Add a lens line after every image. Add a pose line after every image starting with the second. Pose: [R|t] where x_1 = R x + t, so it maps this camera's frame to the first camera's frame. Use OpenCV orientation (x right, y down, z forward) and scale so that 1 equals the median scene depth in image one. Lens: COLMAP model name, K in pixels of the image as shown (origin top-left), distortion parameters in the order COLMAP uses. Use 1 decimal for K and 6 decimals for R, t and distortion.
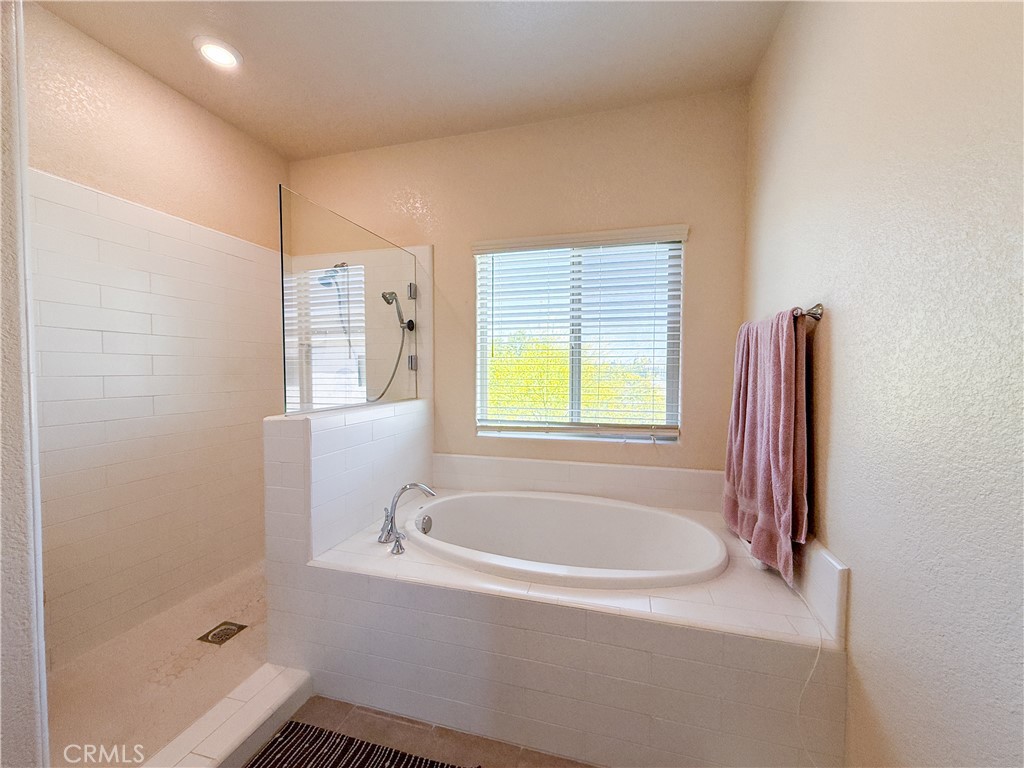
lens RADIAL K [[409.5, 0, 513.5], [0, 409.5, 379.2], [0, 0, 1]] dist [0.000057, 0.000049]
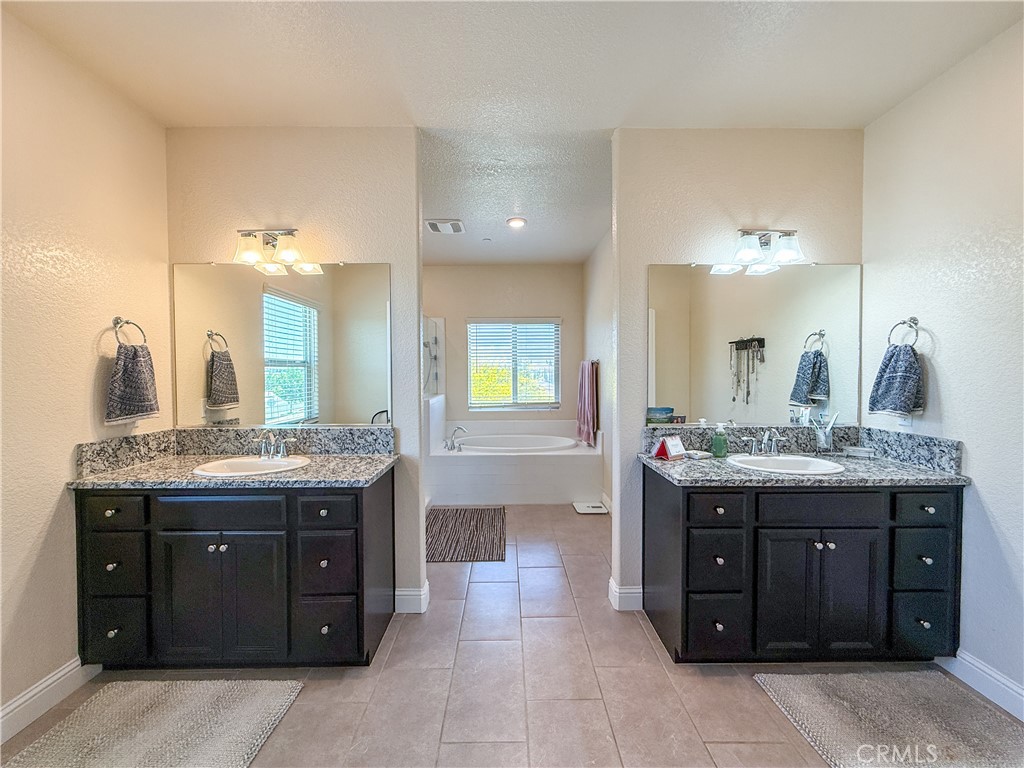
lens RADIAL K [[409.5, 0, 510.9], [0, 409.5, 383.8], [0, 0, 1]] dist [0.000057, 0.000049]
pose [[0.964201, -0.014012, 0.264802, -0.451306], [0.014852, 0.999889, -0.001168, 0.005379], [-0.264757, 0.005059, 0.964302, -1.103121]]
